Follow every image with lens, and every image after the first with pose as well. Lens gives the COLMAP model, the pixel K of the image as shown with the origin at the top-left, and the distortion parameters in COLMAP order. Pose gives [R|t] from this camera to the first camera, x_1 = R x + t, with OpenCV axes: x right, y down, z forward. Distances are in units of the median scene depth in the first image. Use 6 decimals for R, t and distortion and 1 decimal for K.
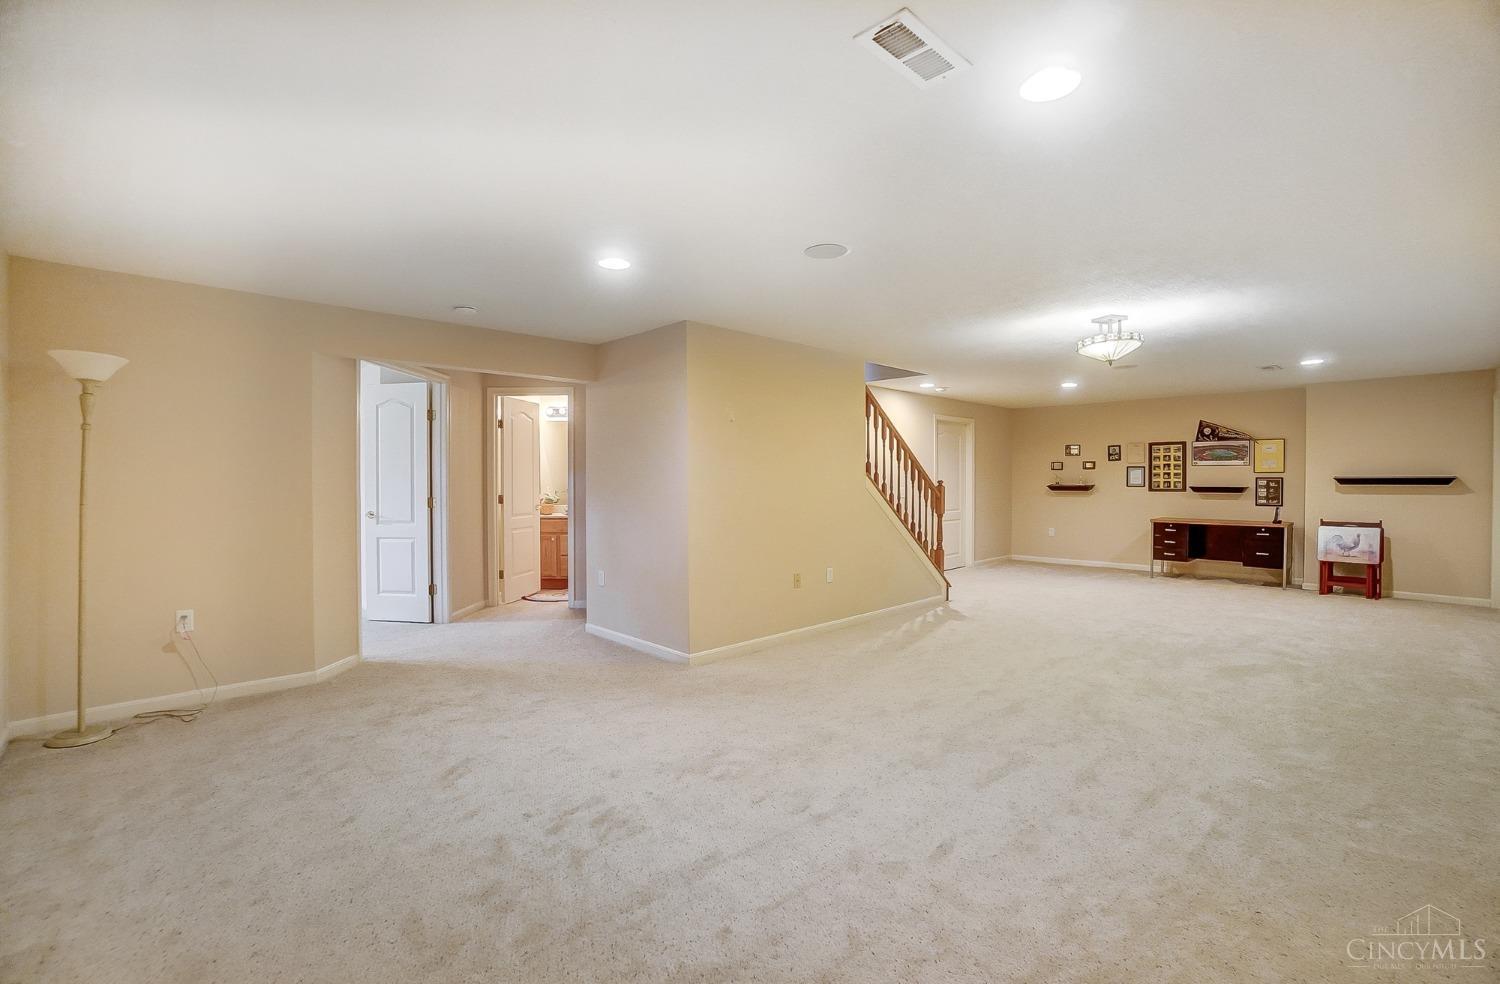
lens RADIAL K [[687.3, 0, 744.1], [0, 687.3, 488.9], [0, 0, 1]] dist [-0.026368, 0.000167]
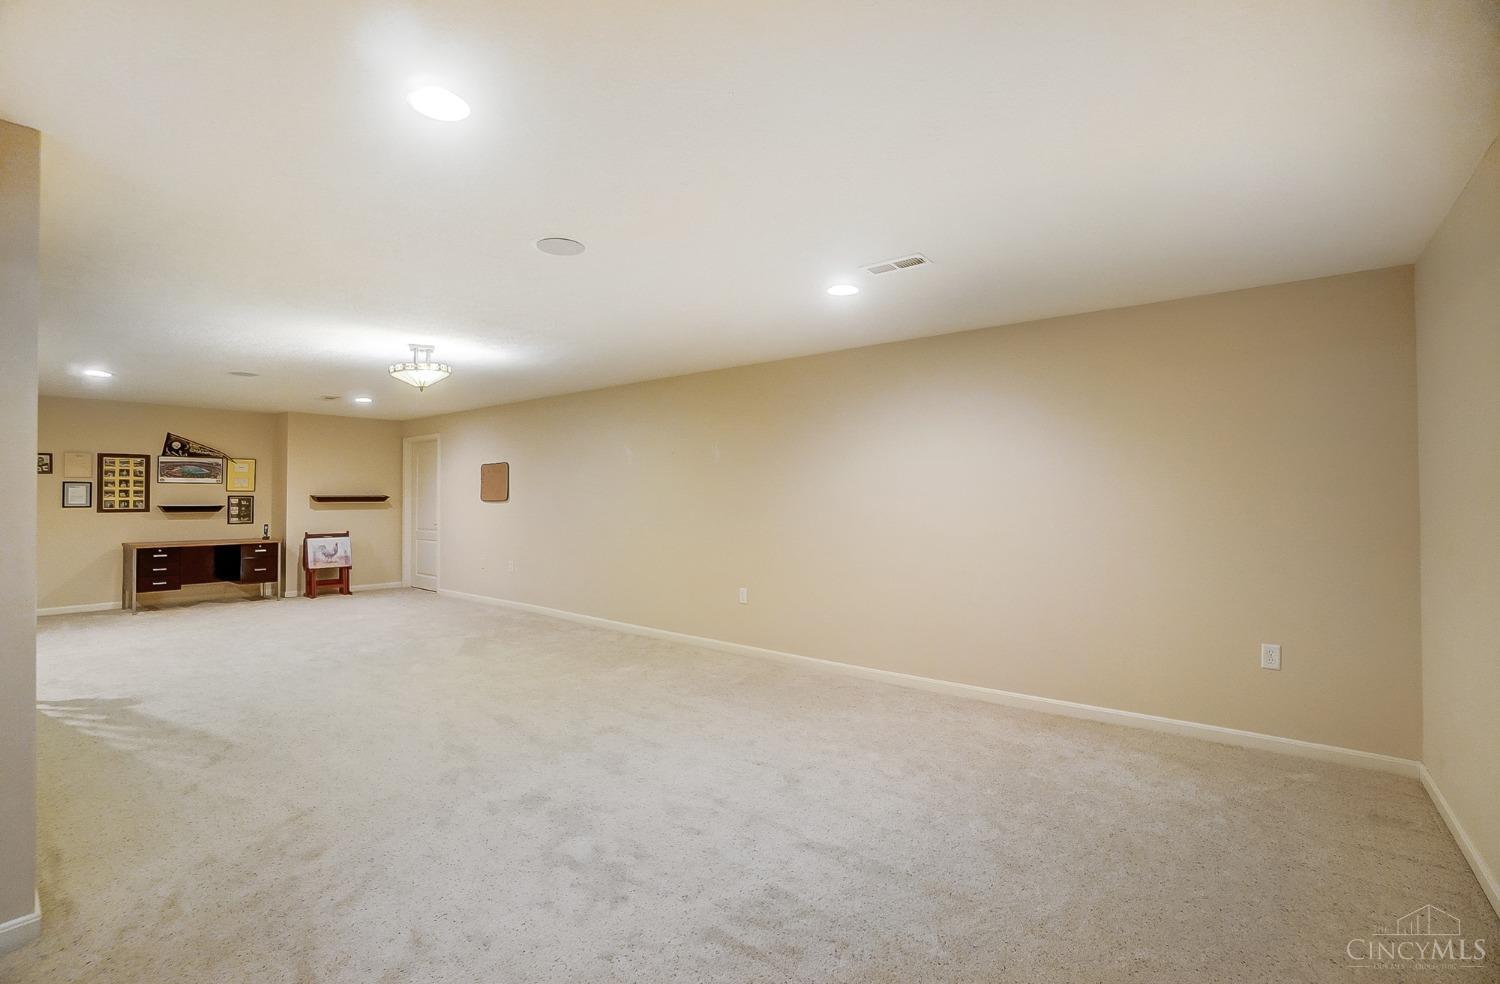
lens RADIAL K [[687.3, 0, 744.1], [0, 687.3, 488.9], [0, 0, 1]] dist [-0.026368, 0.000167]
pose [[-0.140881, 0.010644, 0.989969, -0.338581], [0.014241, 0.999861, -0.008723, -0.007474], [-0.989924, 0.012869, -0.141013, 0.375958]]
